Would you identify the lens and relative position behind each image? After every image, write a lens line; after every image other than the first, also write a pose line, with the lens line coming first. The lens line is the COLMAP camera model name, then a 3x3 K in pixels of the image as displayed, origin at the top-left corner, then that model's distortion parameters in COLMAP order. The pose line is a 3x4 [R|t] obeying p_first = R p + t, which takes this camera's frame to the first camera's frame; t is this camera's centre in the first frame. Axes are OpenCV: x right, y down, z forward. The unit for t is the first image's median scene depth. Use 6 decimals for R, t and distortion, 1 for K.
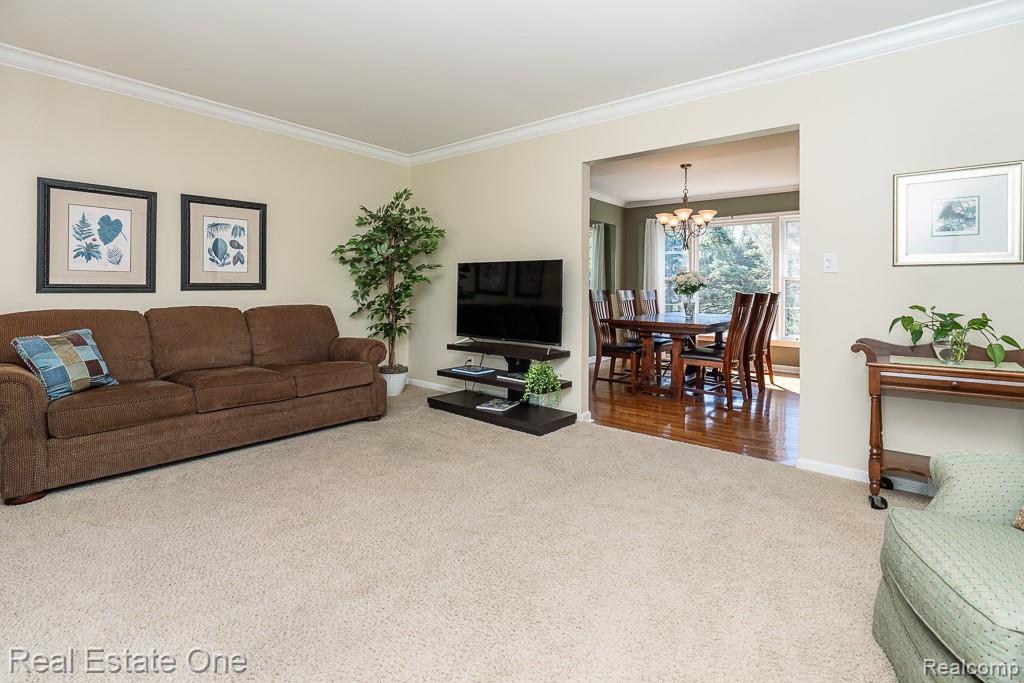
lens RADIAL K [[473.1, 0, 499.7], [0, 473.1, 283.8], [0, 0, 1]] dist [0.001410, 0.001375]
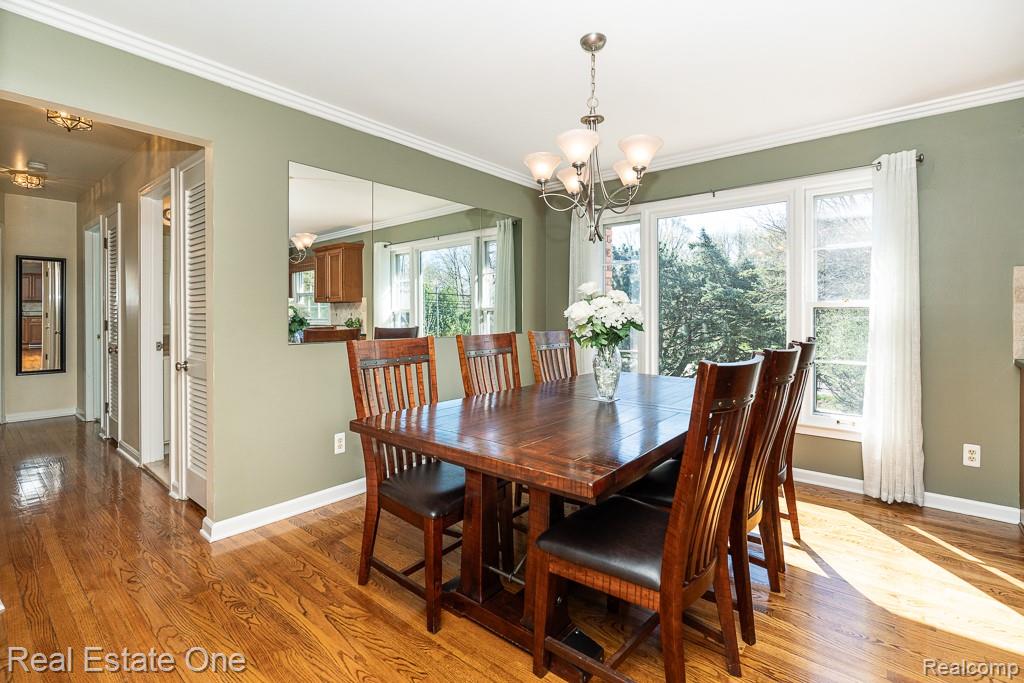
lens RADIAL K [[473.1, 0, 495.2], [0, 473.1, 314.8], [0, 0, 1]] dist [0.001410, 0.001375]
pose [[0.999949, -0.009993, -0.001109, 0.057394], [0.010004, 0.999896, 0.010378, -0.002194], [0.001005, -0.010388, 0.999946, 0.108787]]
